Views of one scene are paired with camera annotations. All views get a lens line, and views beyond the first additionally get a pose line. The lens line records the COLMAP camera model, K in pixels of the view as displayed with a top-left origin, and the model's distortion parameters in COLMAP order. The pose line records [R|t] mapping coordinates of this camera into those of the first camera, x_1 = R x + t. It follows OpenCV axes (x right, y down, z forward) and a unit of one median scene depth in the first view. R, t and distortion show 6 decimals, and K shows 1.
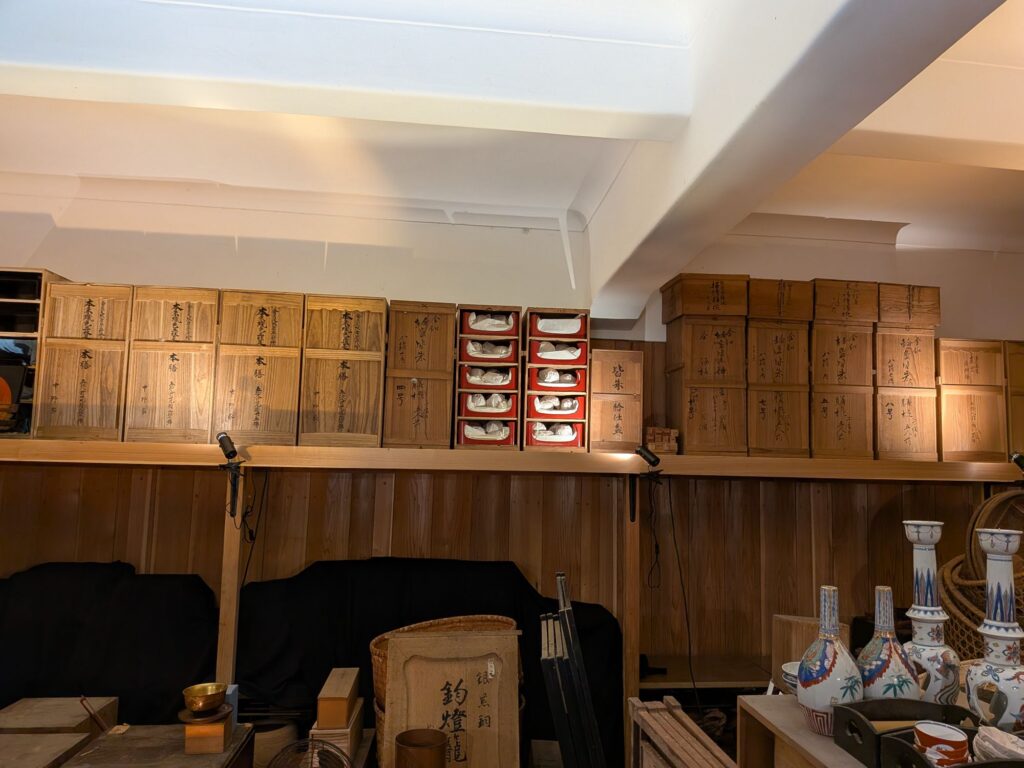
lens RADIAL K [[736.8, 0, 512.0], [0, 736.8, 384.0], [0, 0, 1]] dist [0.066044, -0.101446]
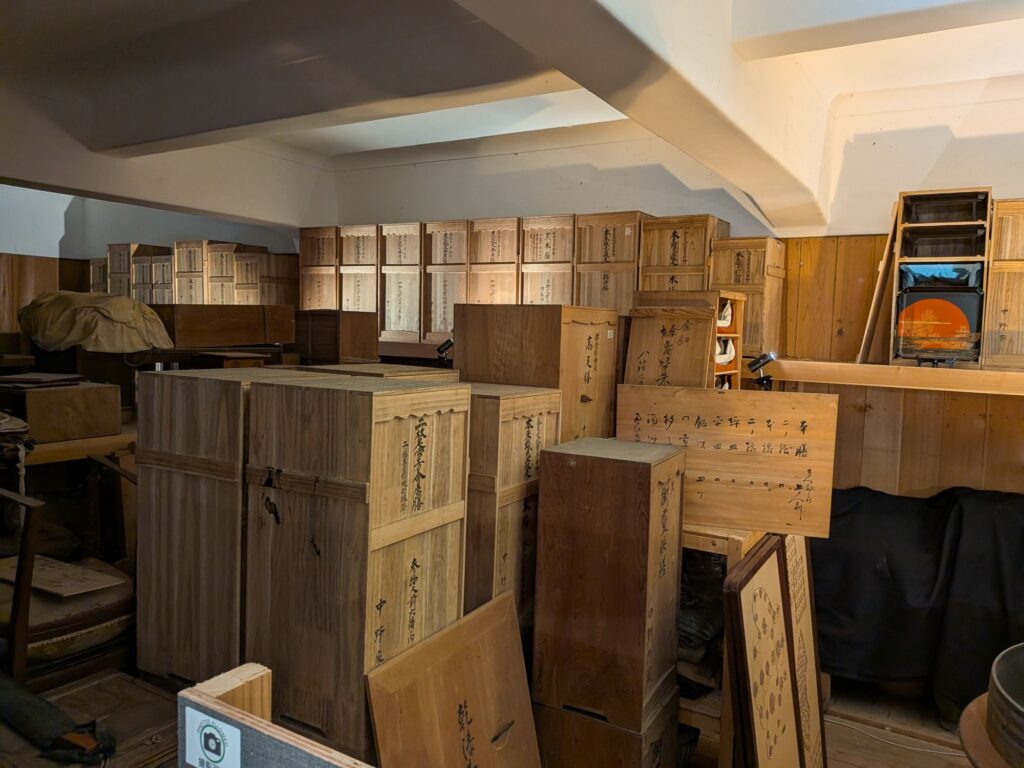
lens RADIAL K [[736.8, 0, 512.0], [0, 736.8, 384.0], [0, 0, 1]] dist [0.066044, -0.101446]
pose [[0.795332, 0.041652, -0.604741, -0.450410], [0.053923, 0.988820, 0.139022, -0.060930], [0.603771, -0.143178, 0.784194, -0.113479]]
